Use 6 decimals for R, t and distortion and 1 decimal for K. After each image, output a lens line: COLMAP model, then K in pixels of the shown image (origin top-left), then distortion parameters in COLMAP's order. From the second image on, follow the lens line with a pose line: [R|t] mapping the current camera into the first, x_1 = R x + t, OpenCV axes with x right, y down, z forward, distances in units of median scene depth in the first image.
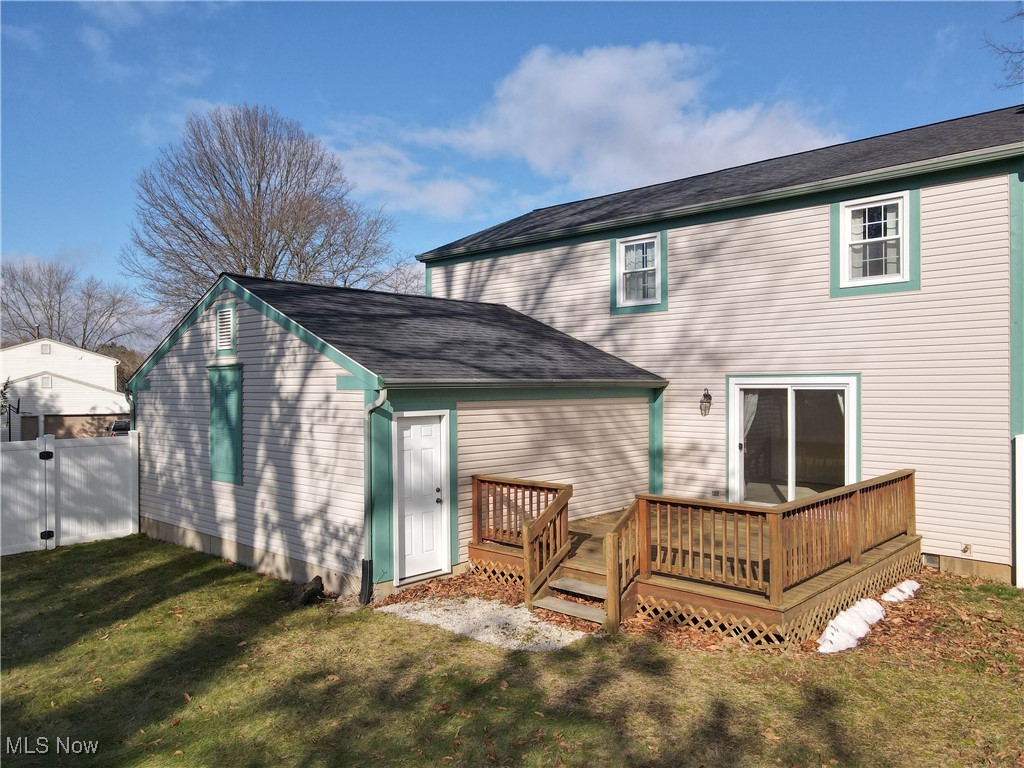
lens RADIAL K [[767.9, 0, 512.0], [0, 767.9, 384.0], [0, 0, 1]] dist [0.004414, 0.013201]
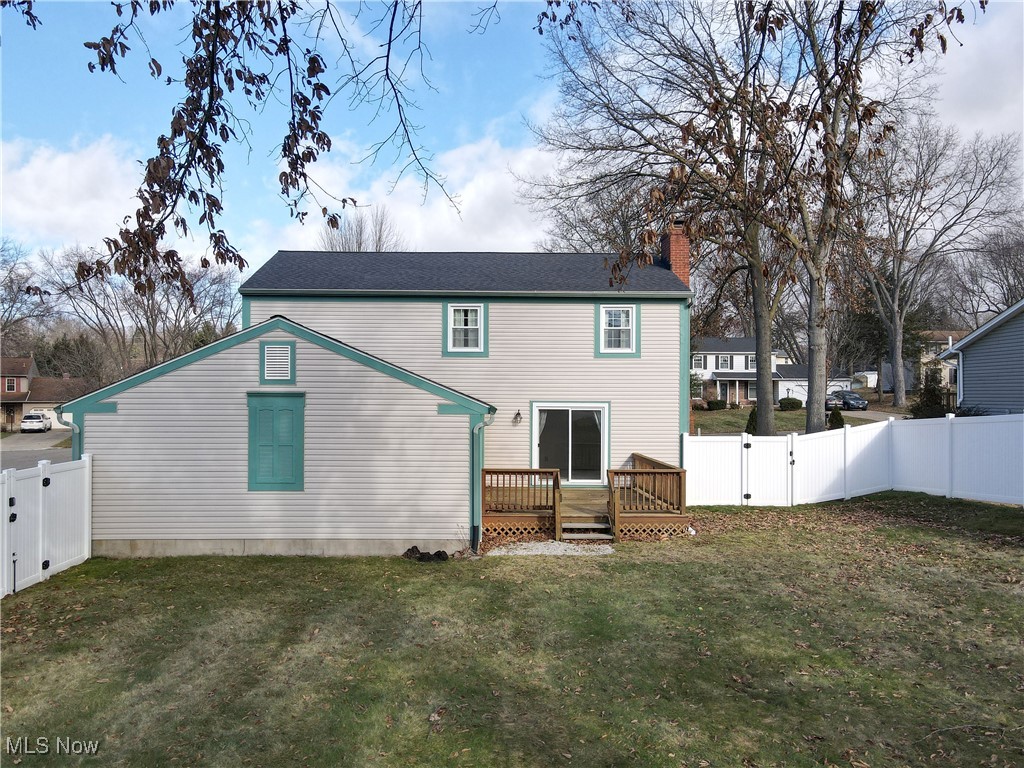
lens RADIAL K [[767.9, 0, 512.0], [0, 767.9, 384.0], [0, 0, 1]] dist [0.004414, 0.013201]
pose [[0.704224, 0.019261, 0.709717, -0.956238], [-0.009980, 0.999802, -0.017231, -0.020819], [-0.709908, 0.005051, 0.704276, -0.098411]]
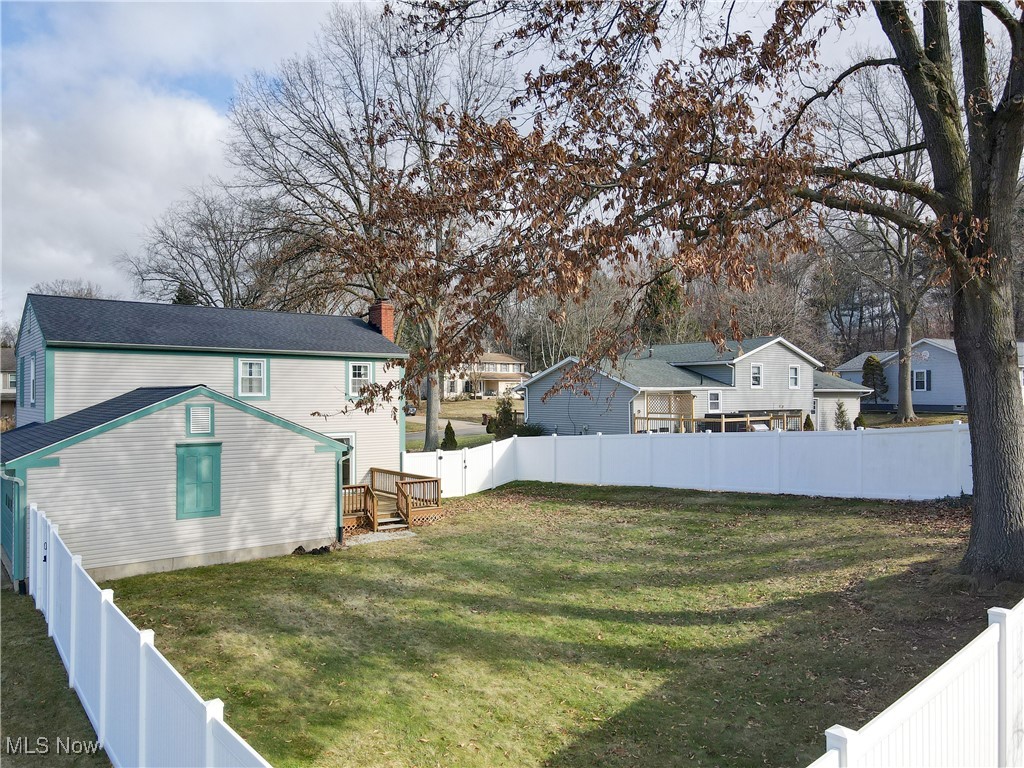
lens RADIAL K [[767.9, 0, 512.0], [0, 767.9, 384.0], [0, 0, 1]] dist [0.004414, 0.013201]
pose [[0.121218, 0.013835, 0.992529, -1.896547], [-0.005829, 0.999896, -0.013226, -0.133359], [-0.992609, -0.004182, 0.121286, 0.190353]]
